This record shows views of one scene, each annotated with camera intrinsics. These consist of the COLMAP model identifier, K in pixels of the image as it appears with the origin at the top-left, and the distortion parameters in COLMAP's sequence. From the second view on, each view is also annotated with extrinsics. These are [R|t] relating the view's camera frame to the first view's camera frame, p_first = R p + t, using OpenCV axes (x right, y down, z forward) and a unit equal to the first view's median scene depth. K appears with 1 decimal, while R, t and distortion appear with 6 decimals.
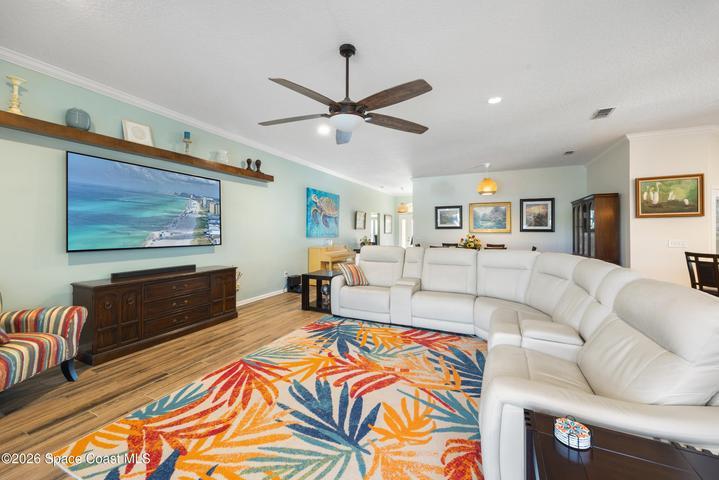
lens RADIAL K [[289.3, 0, 358.7], [0, 289.3, 229.5], [0, 0, 1]] dist [0.000810, -0.001096]
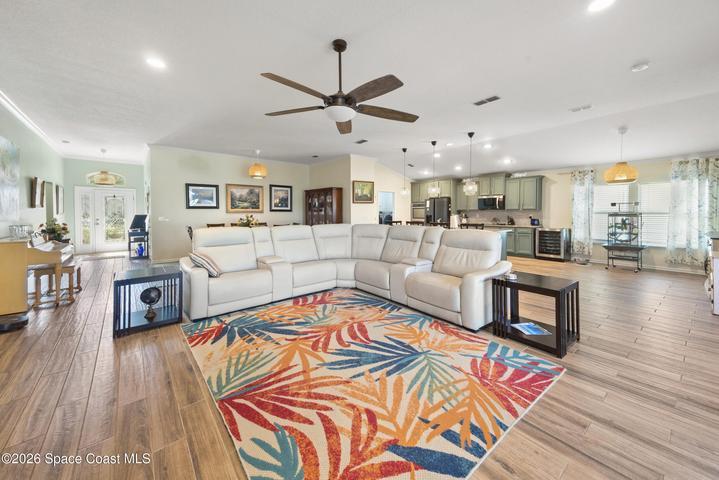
lens RADIAL K [[272.6, 0, 365.9], [0, 272.6, 221.5], [0, 0, 1]] dist [0.063758, 0.000109]
pose [[0.407585, -0.040581, 0.912265, -0.567438], [-0.000584, 0.999000, 0.044700, -0.002997], [-0.913167, -0.018752, 0.407154, 0.273620]]
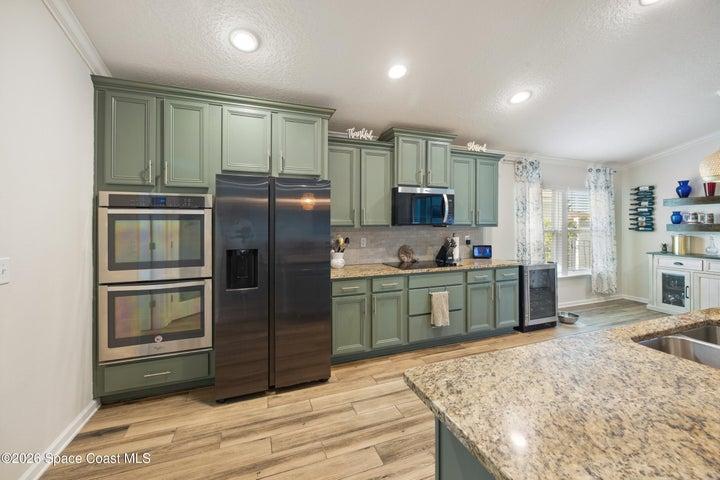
lens RADIAL K [[289.7, 0, 348.0], [0, 289.7, 227.6], [0, 0, 1]] dist [0.000810, -0.001096]
pose [[-0.685934, 0.000524, 0.727664, 1.148269], [-0.003007, 0.999989, -0.003554, 0.009488], [-0.727658, -0.004626, -0.685925, 0.937366]]
